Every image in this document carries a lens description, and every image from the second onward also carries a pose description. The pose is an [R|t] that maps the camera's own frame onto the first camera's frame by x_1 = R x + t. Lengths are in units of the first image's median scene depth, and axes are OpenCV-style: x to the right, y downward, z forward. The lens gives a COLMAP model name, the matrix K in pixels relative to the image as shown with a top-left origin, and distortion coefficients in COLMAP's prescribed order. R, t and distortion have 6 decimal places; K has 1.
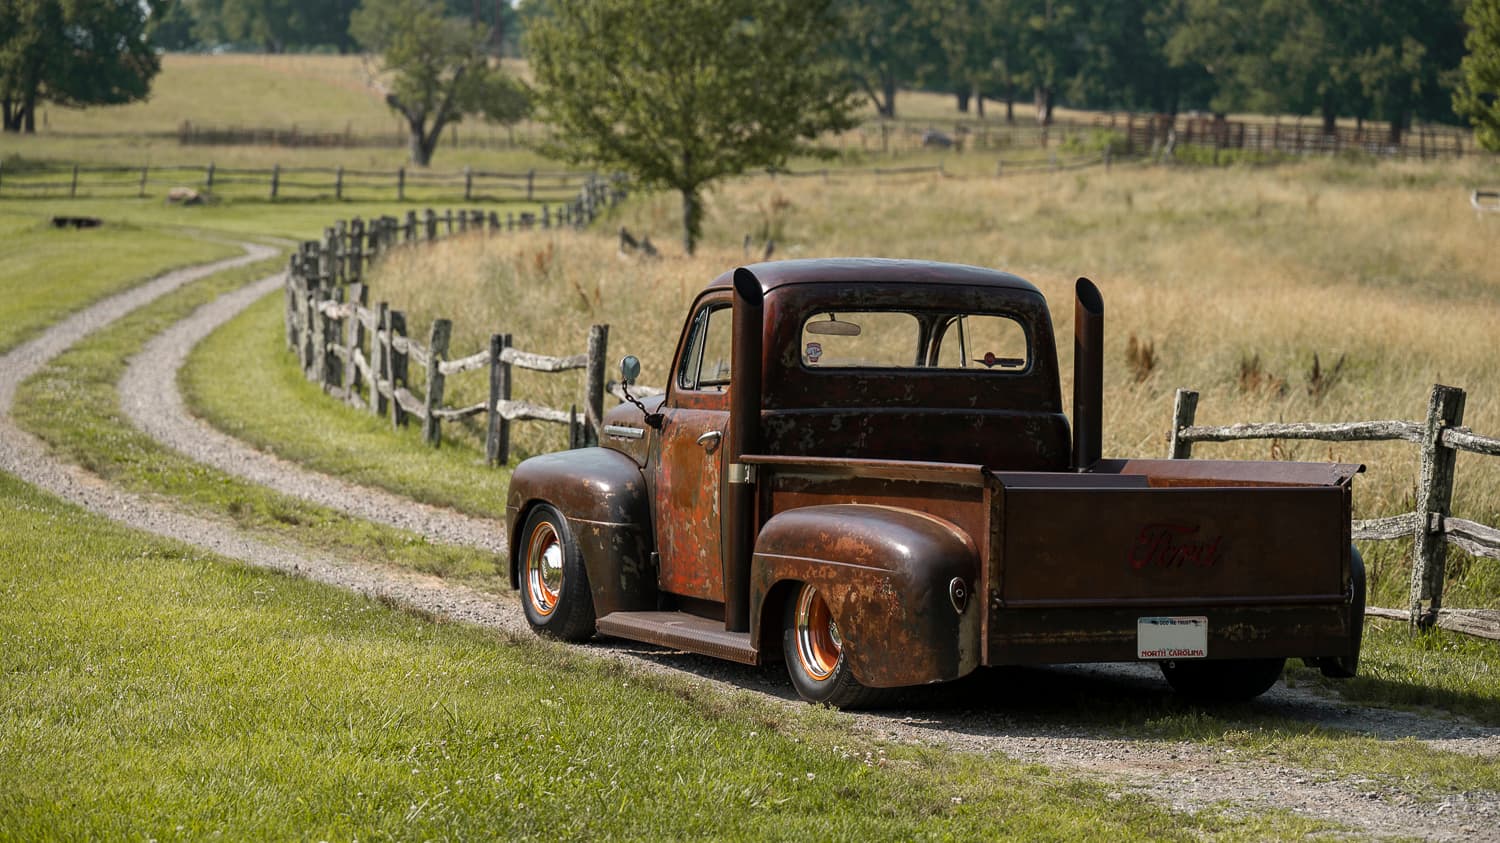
lens RADIAL K [[4104.9, 0, 750.0], [0, 4104.9, 421.5], [0, 0, 1]] dist [-0.008332, 0.244945]
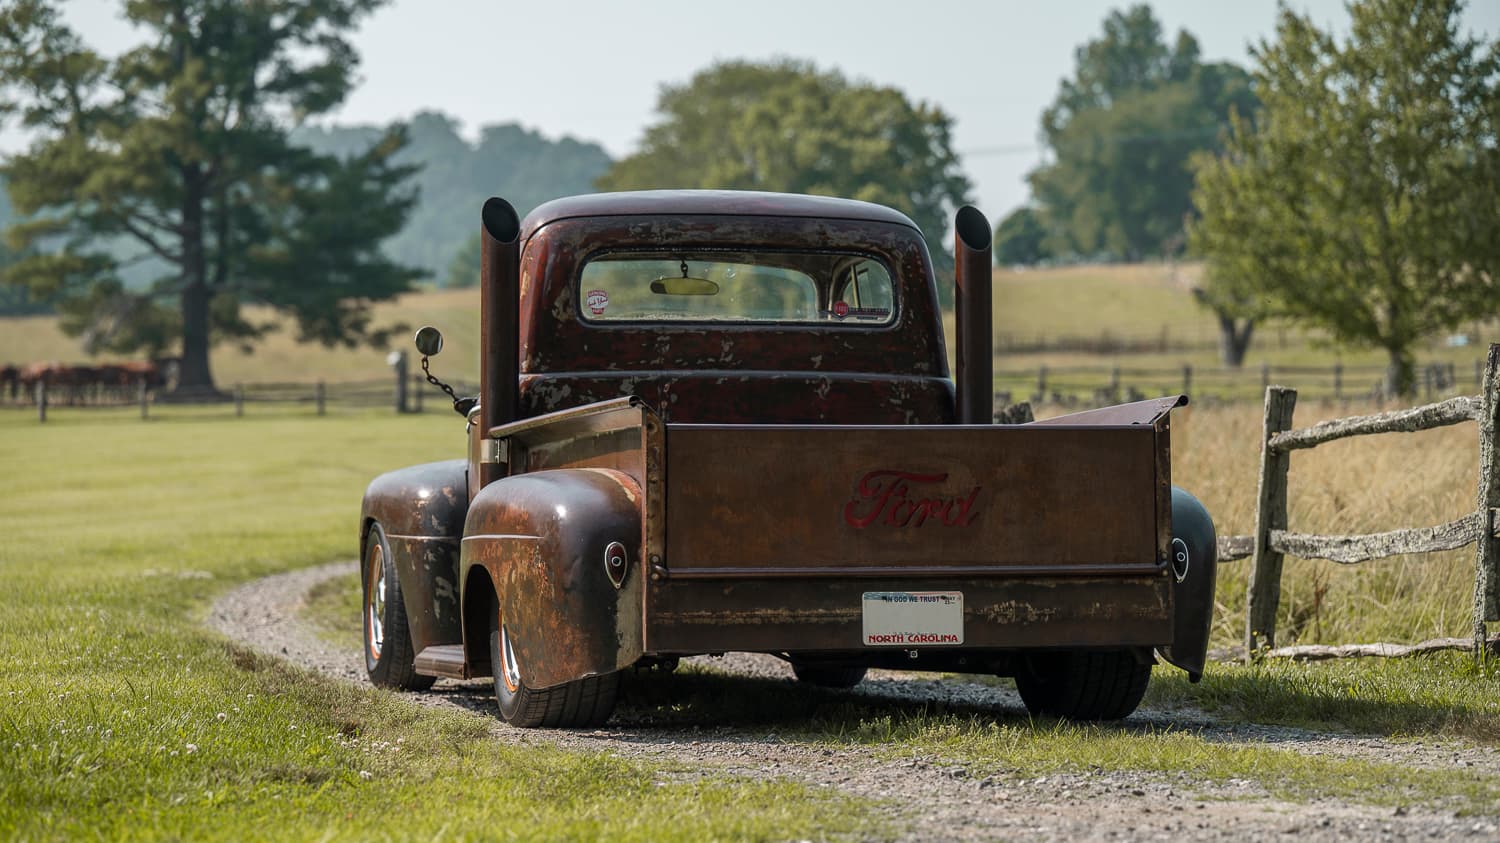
lens RADIAL K [[4626.4, 0, 751.0], [0, 4626.4, 465.8], [0, 0, 1]] dist [-0.049896, 2.866390]
pose [[0.979567, -0.028460, -0.199096, 0.218385], [0.019322, 0.998675, -0.047688, 0.057246], [0.200190, 0.042867, 0.978819, 0.122282]]
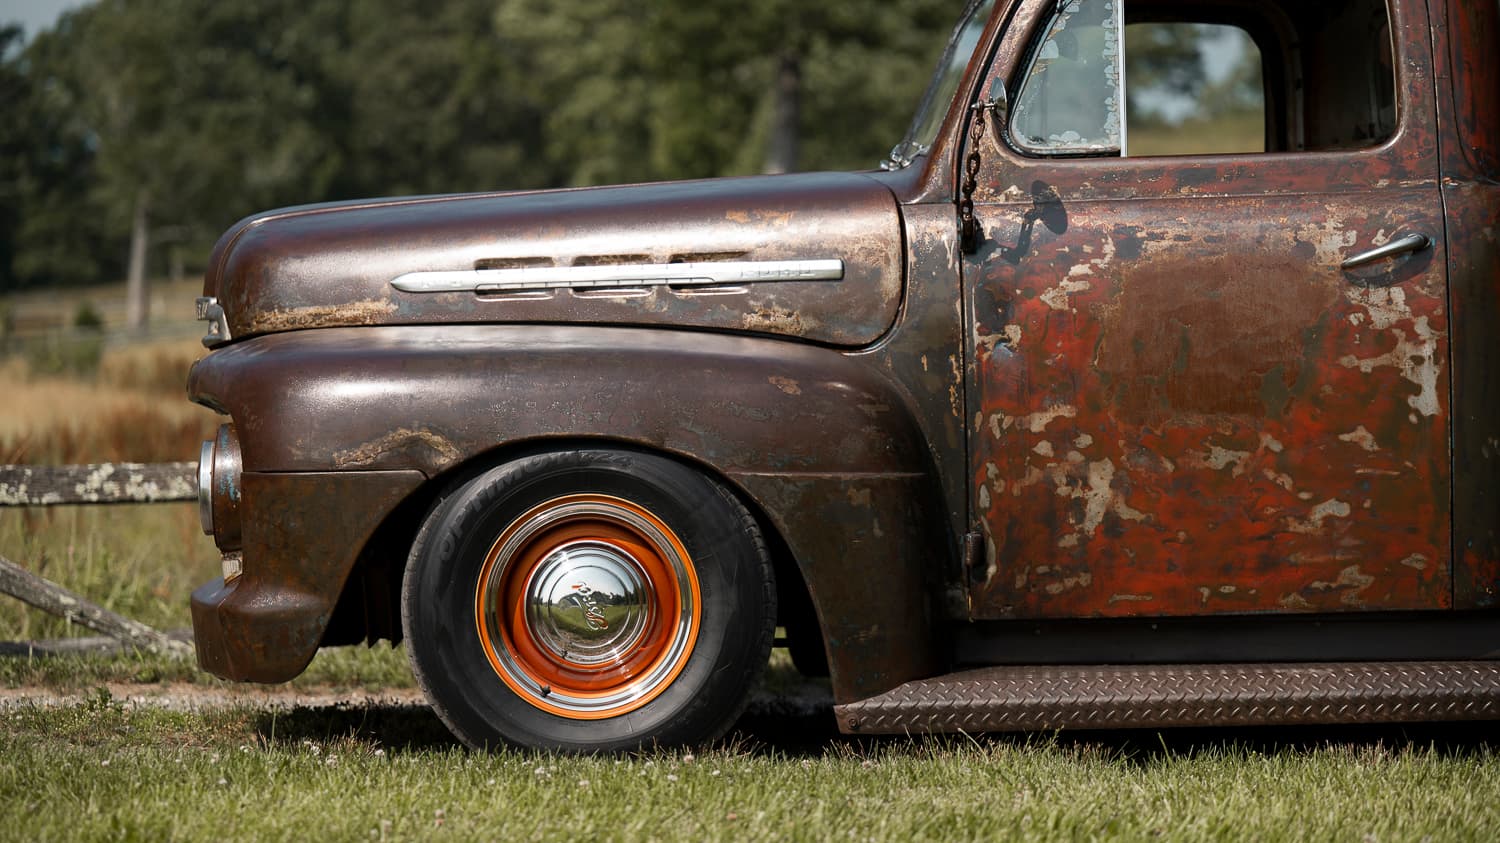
lens RADIAL K [[4104.9, 0, 750.0], [0, 4104.9, 421.5], [0, 0, 1]] dist [-0.008332, 0.244945]
pose [[0.389821, -0.032831, 0.920305, -0.444123], [0.046823, 0.998778, 0.015797, 0.012269], [-0.919699, 0.036933, 0.390882, 0.873753]]
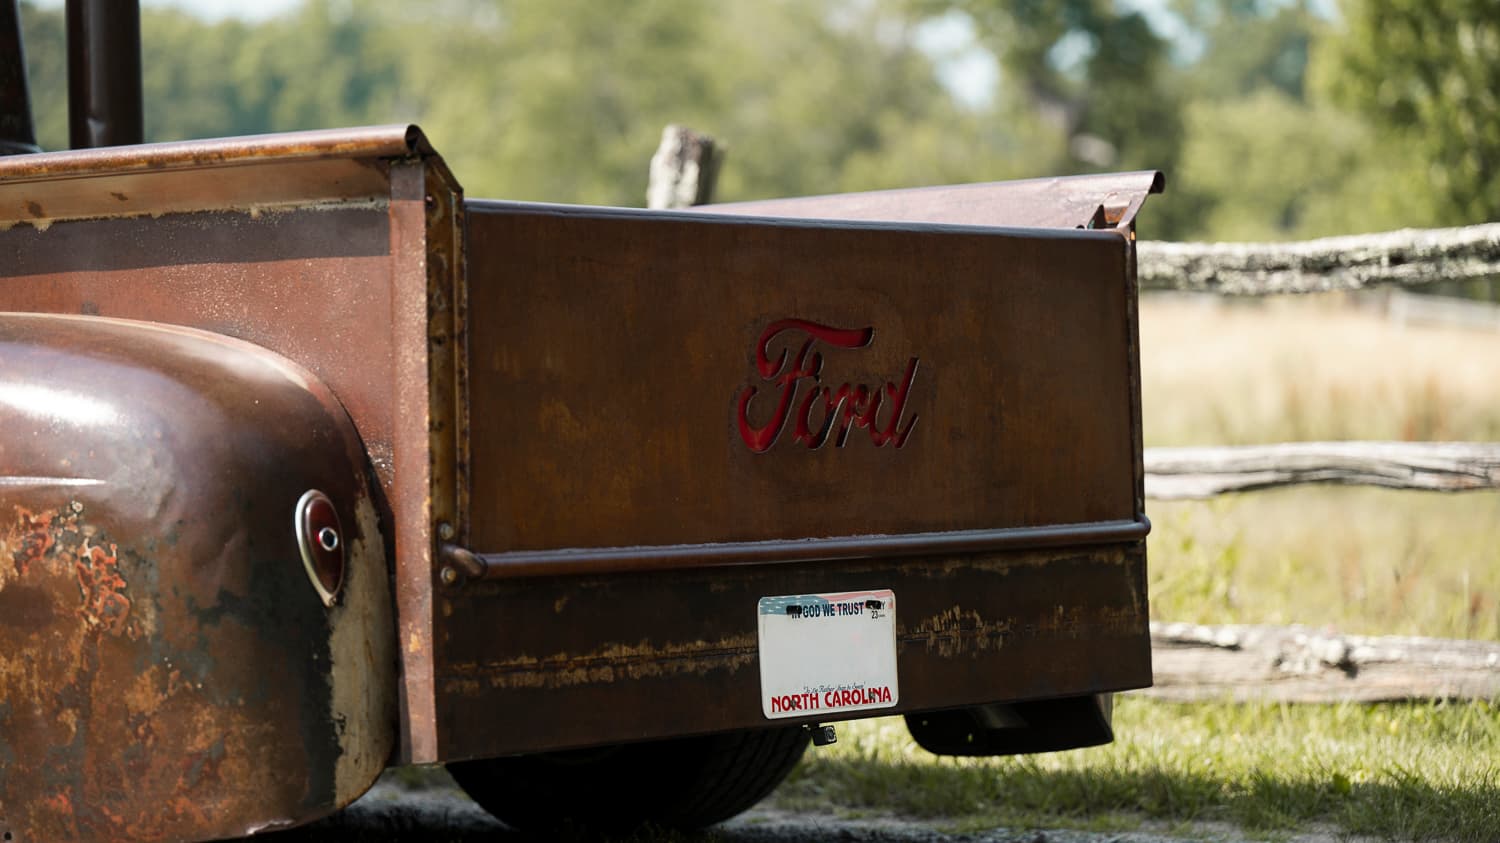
lens RADIAL K [[4626.4, 0, 751.0], [0, 4626.4, 465.8], [0, 0, 1]] dist [-0.049896, 2.866390]
pose [[0.880582, -0.035440, 0.472566, -0.075303], [0.043527, 0.999033, -0.006188, 0.034443], [-0.471890, 0.026018, 0.881273, 0.583369]]
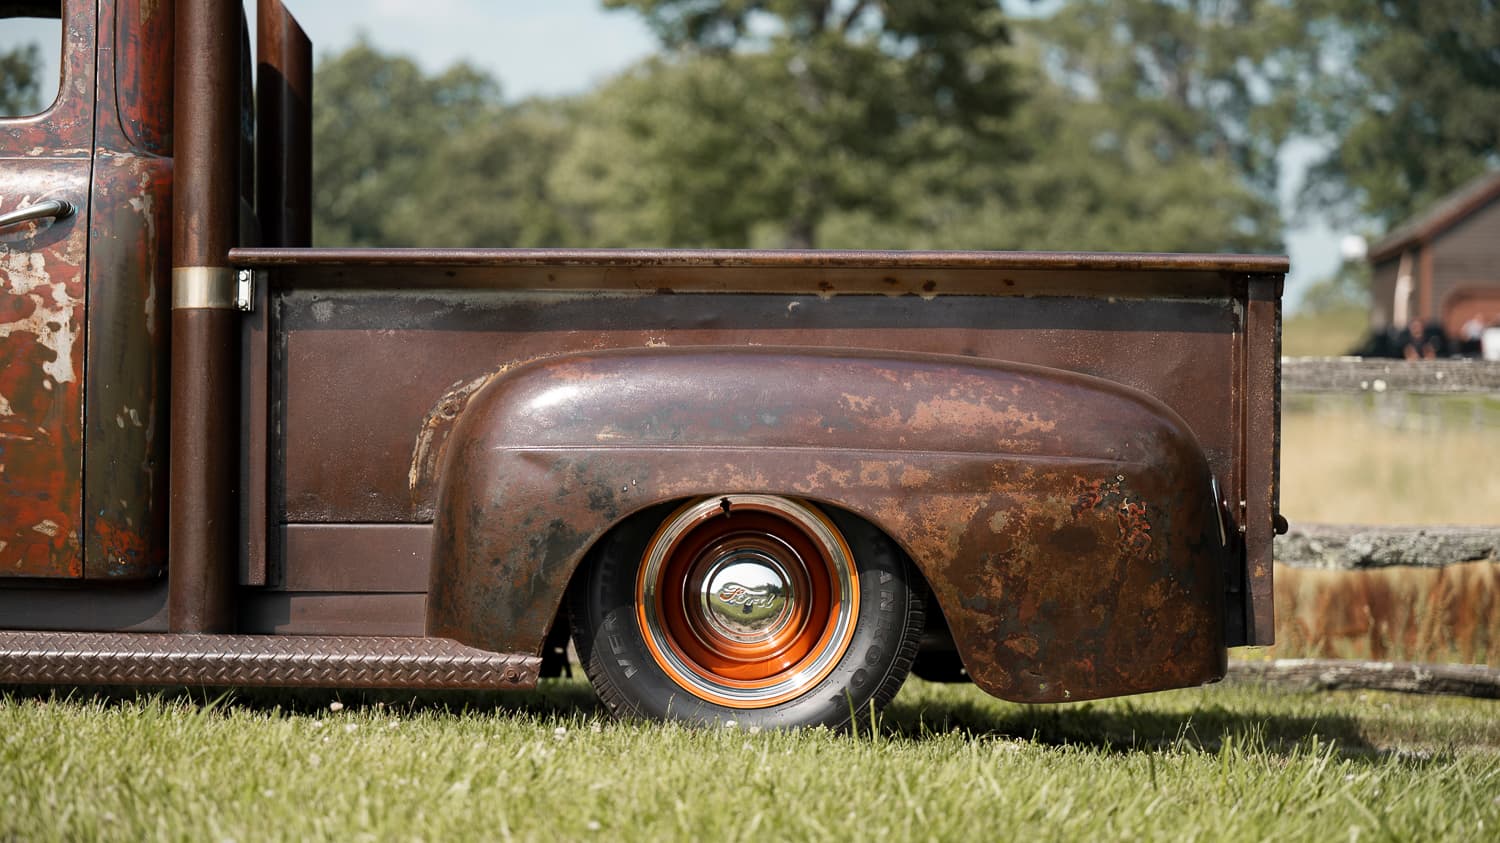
lens RADIAL K [[4104.9, 0, 750.0], [0, 4104.9, 421.5], [0, 0, 1]] dist [-0.008332, 0.244945]
pose [[0.432211, 0.025999, 0.901398, -0.375291], [0.006473, 0.999469, -0.031932, 0.040921], [-0.901749, 0.019636, 0.431813, 0.721272]]
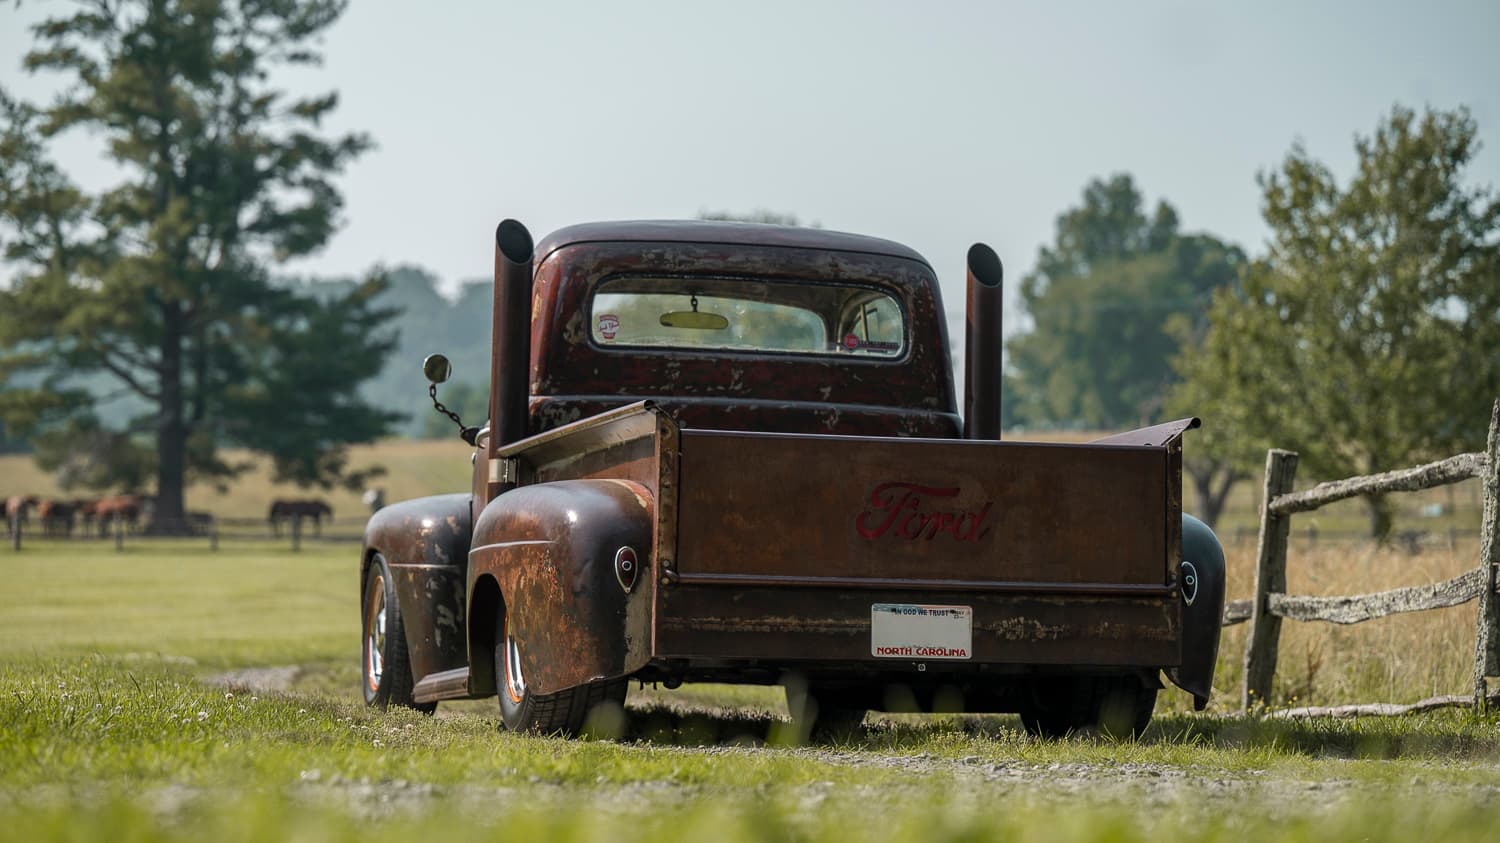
lens RADIAL K [[4626.4, 0, 751.0], [0, 4626.4, 465.8], [0, 0, 1]] dist [-0.049896, 2.866390]
pose [[0.981242, -0.010772, -0.192478, 0.211335], [-0.005181, 0.996603, -0.082188, 0.082339], [0.192709, 0.081643, 0.977853, 0.122209]]
